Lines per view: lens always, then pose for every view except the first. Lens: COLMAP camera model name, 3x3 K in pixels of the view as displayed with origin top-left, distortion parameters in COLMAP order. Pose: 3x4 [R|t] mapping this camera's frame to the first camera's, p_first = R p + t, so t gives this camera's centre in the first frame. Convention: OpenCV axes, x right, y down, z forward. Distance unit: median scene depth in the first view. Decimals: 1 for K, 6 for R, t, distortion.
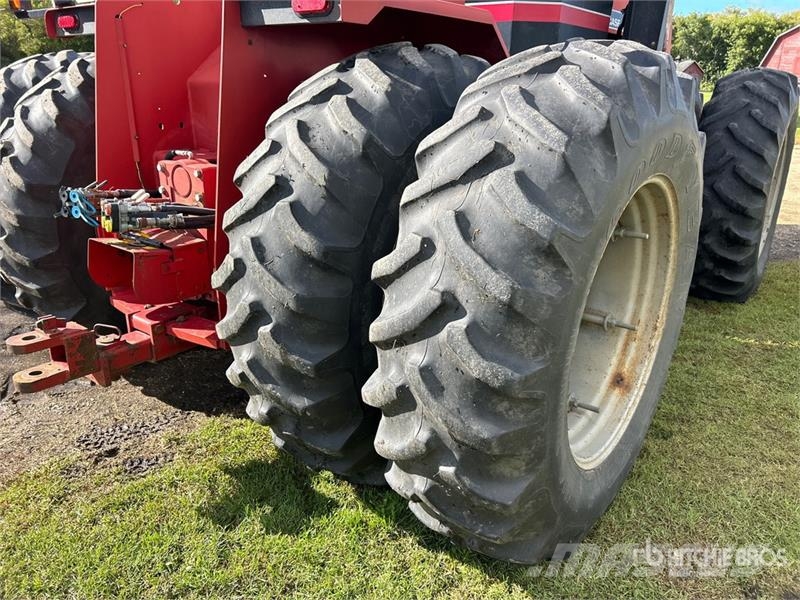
lens RADIAL K [[606.9, 0, 399.6], [0, 606.9, 306.1], [0, 0, 1]] dist [0.067997, -0.079666]
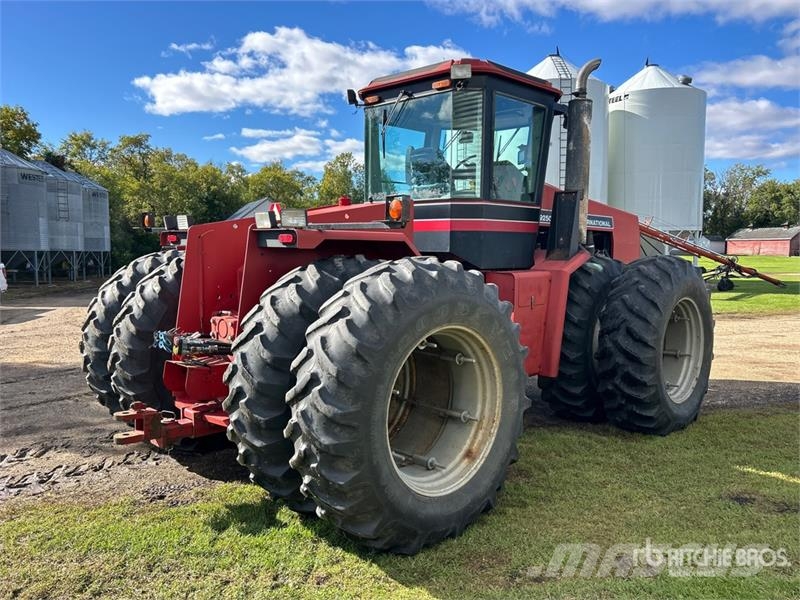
lens RADIAL K [[653.8, 0, 397.2], [0, 653.8, 305.7], [0, 0, 1]] dist [0.091164, -0.152658]
pose [[0.988054, 0.004551, -0.154040, 0.429806], [-0.044564, 0.965296, -0.257327, 0.194724], [0.147523, 0.261117, 0.953968, -0.727255]]
